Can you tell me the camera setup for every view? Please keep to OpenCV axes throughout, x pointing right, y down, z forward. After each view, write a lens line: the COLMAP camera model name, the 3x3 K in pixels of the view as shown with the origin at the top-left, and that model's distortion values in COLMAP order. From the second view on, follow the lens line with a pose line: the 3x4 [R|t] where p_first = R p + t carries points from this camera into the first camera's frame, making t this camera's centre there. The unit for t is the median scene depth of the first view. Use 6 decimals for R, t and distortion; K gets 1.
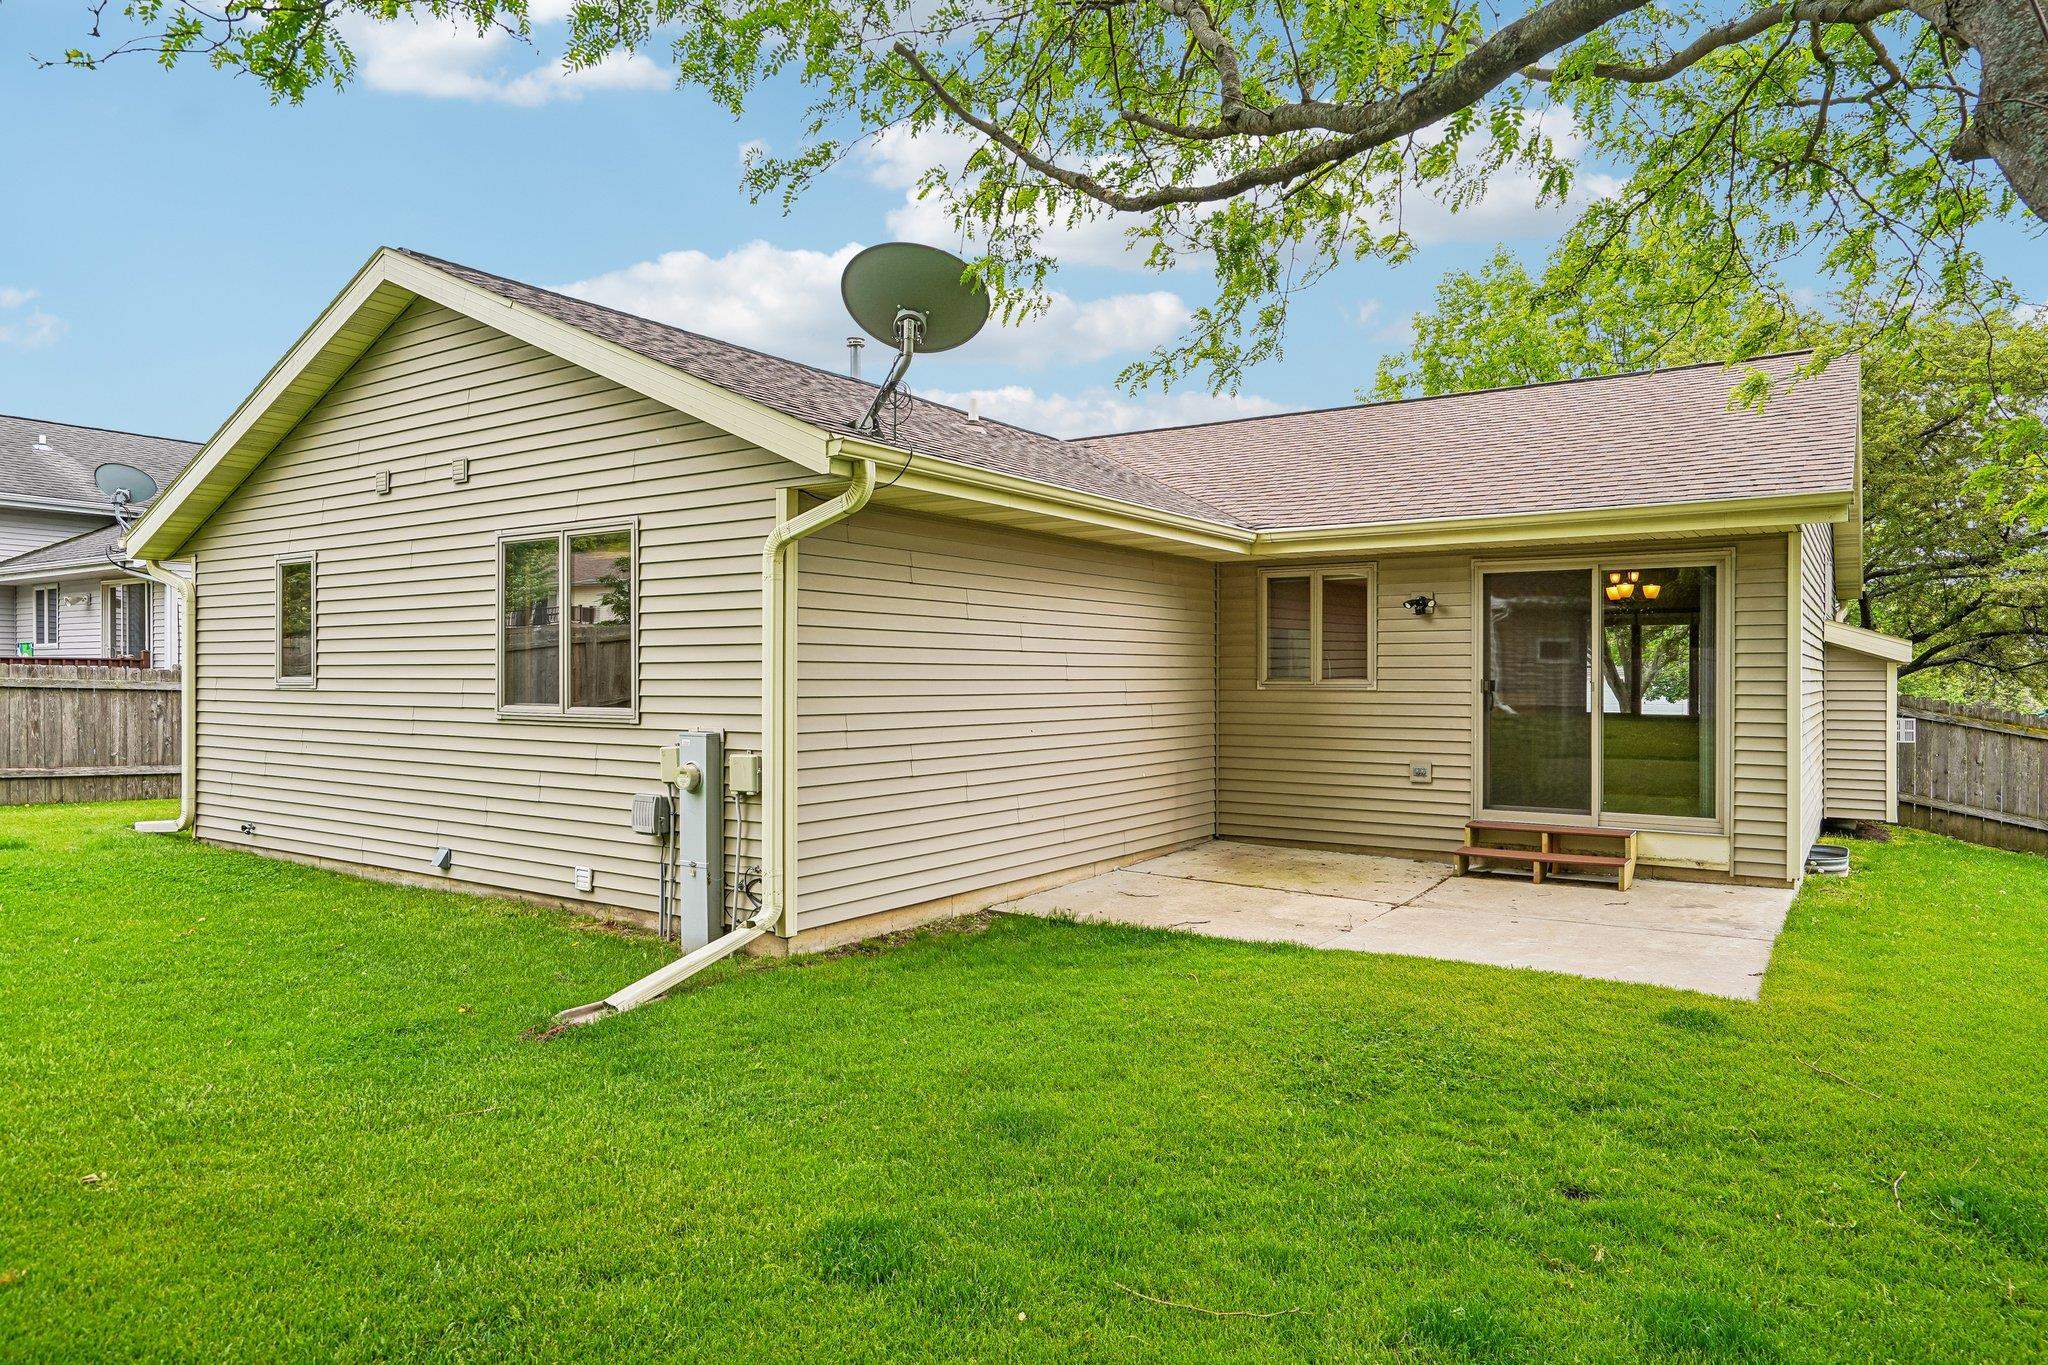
lens RADIAL K [[1256.4, 0, 1024.0], [0, 1256.4, 682.5], [0, 0, 1]] dist [-0.013905, 0.000788]
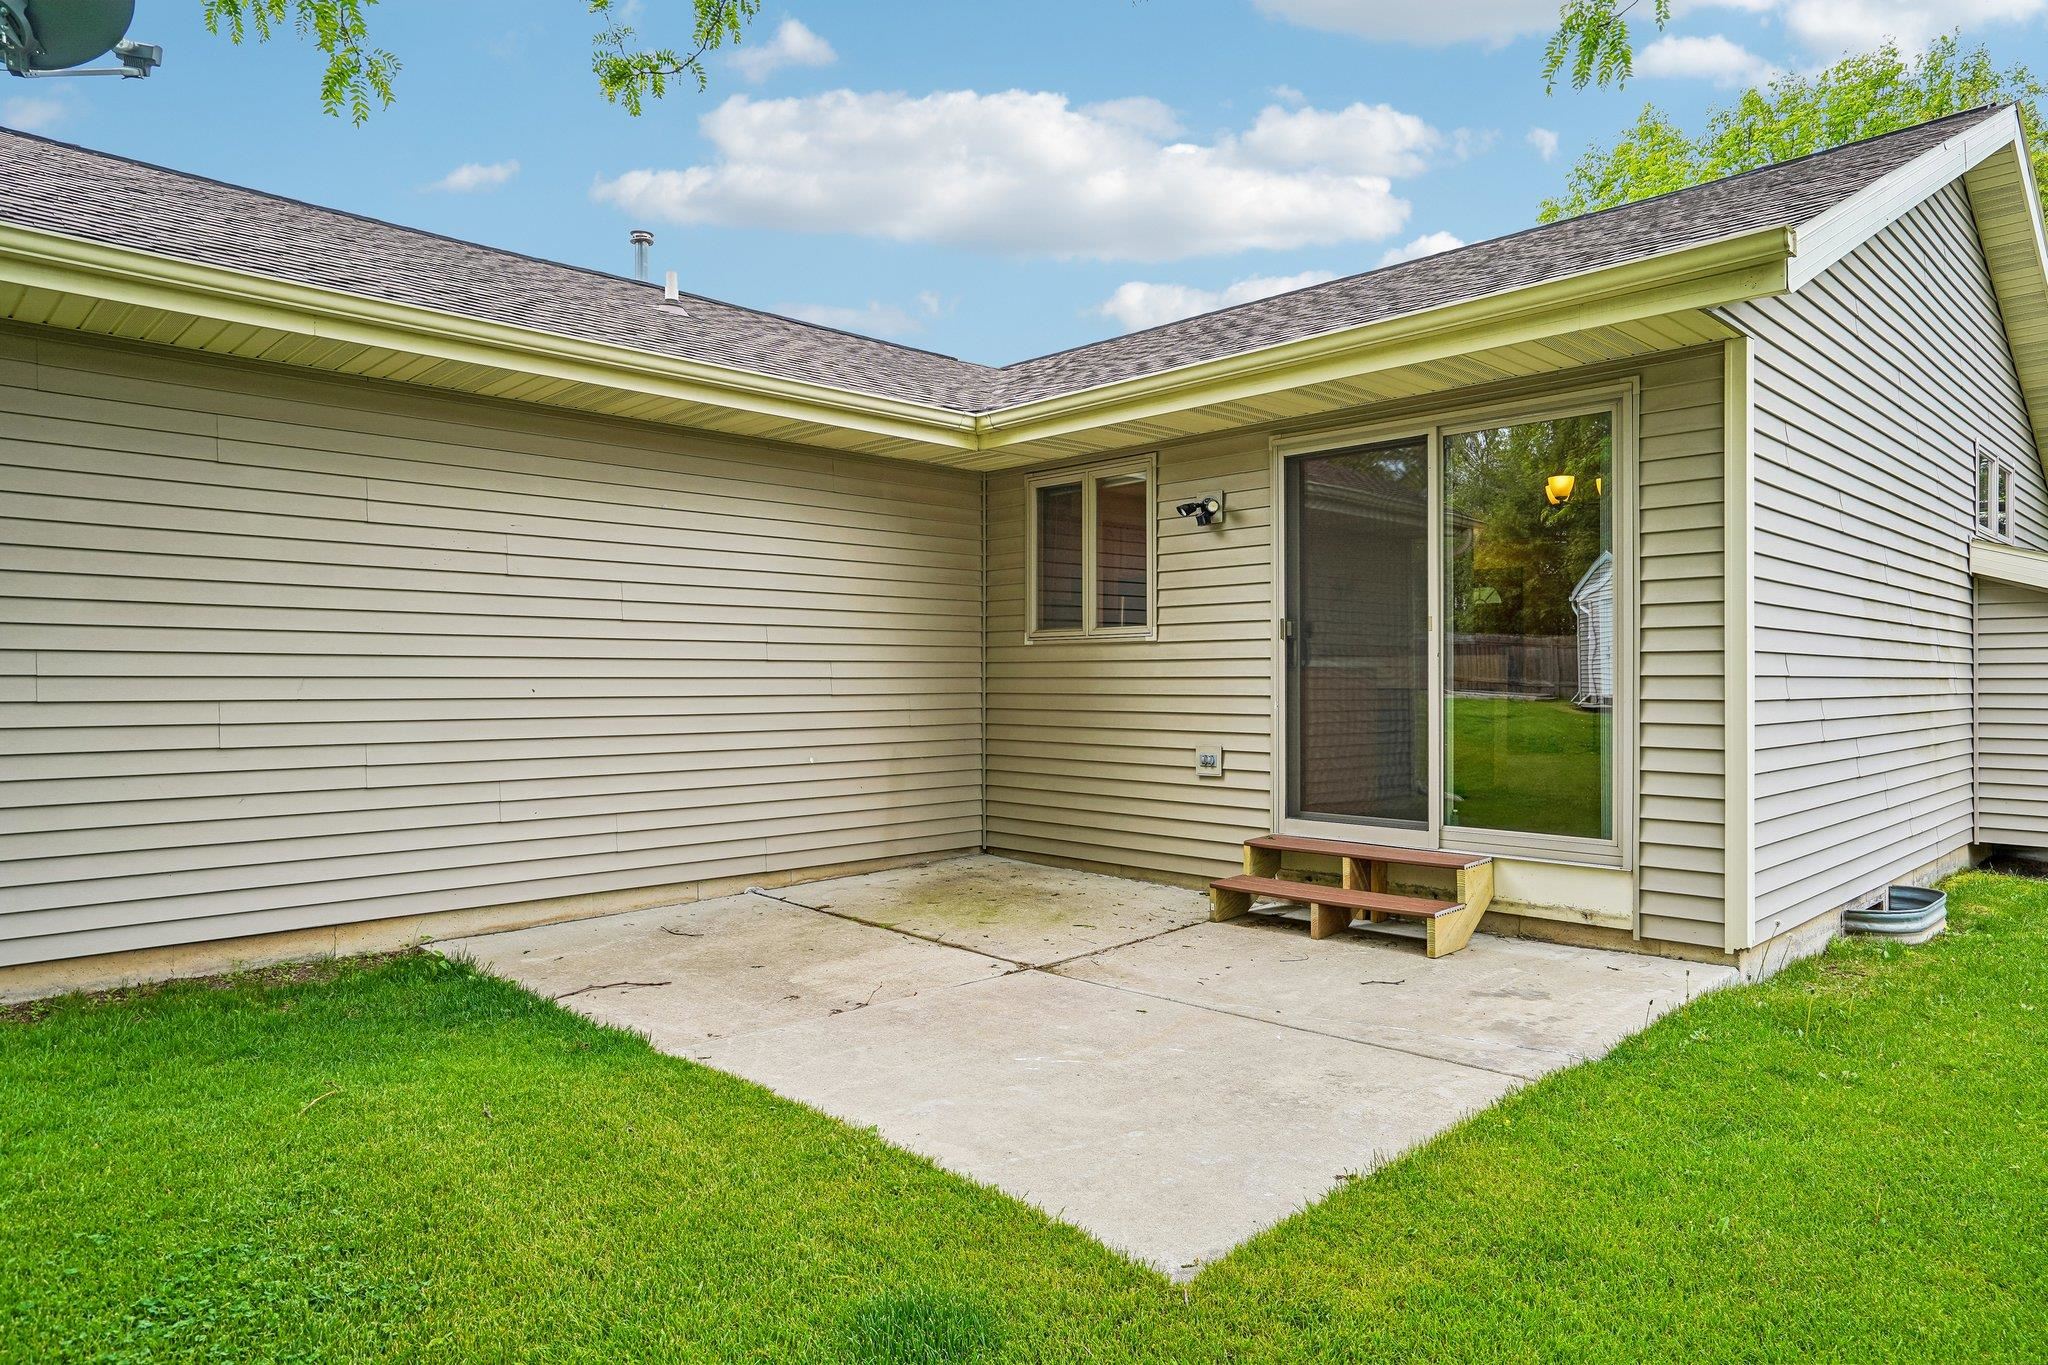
lens RADIAL K [[1245.6, 0, 1024.0], [0, 1245.6, 682.5], [0, 0, 1]] dist [-0.013235, 0.000015]
pose [[0.979256, -0.002648, -0.202610, 0.392387], [0.001674, 0.999986, -0.004976, 0.036328], [0.202620, 0.004534, 0.979247, 0.364049]]
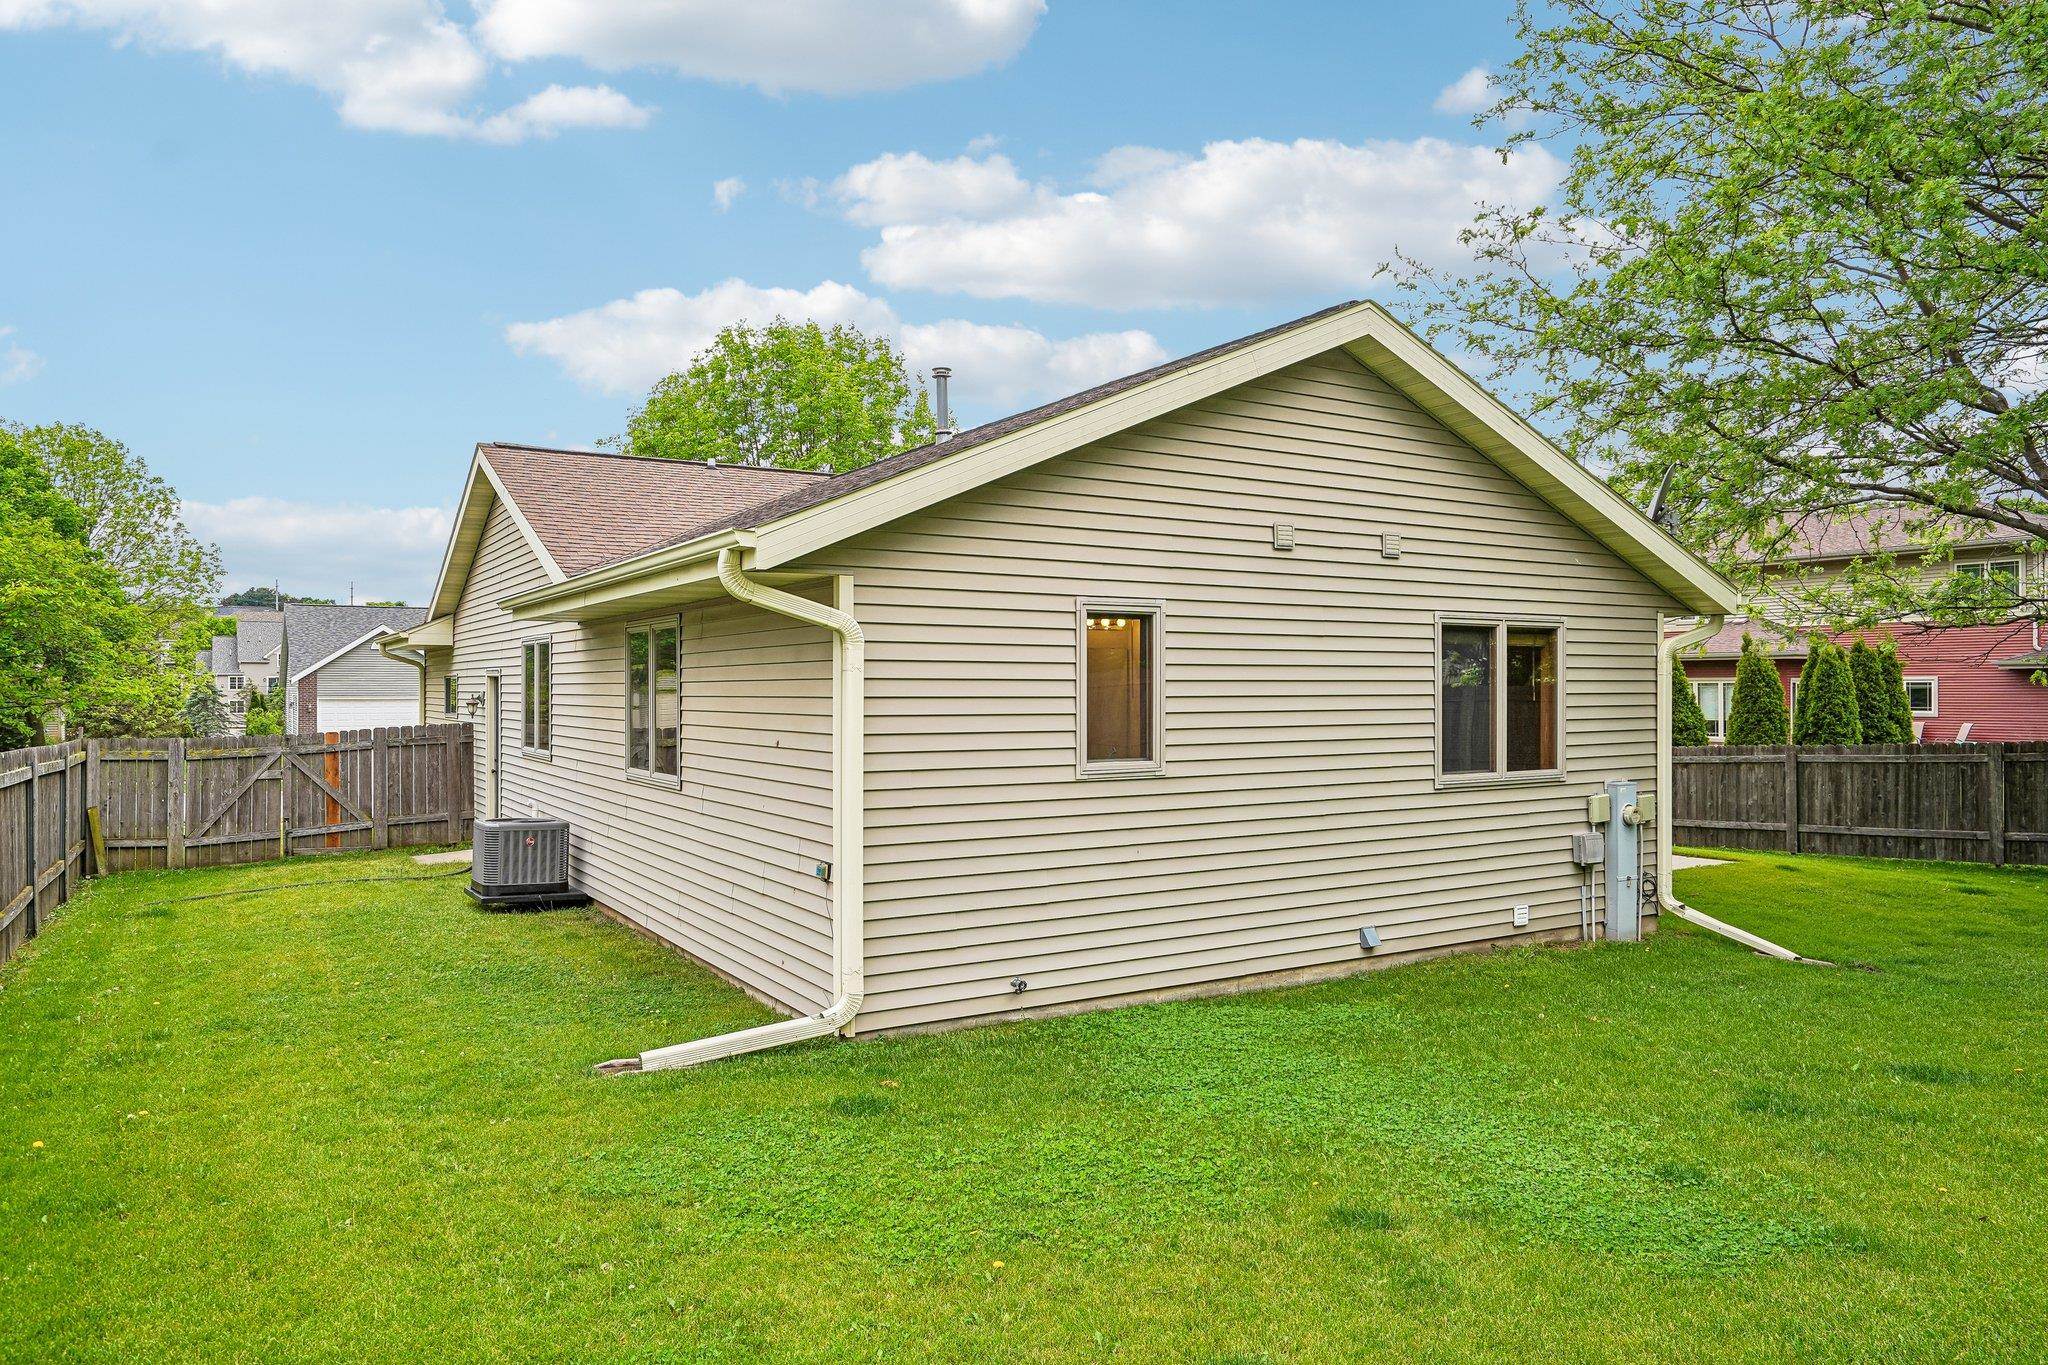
lens RADIAL K [[1354.7, 0, 1024.0], [0, 1354.7, 682.5], [0, 0, 1]] dist [-0.041092, 0.000246]
pose [[0.403199, -0.001578, 0.915111, -1.449606], [0.002476, 0.999997, 0.000633, -0.056378], [-0.915109, 0.002010, 0.403201, 0.777564]]
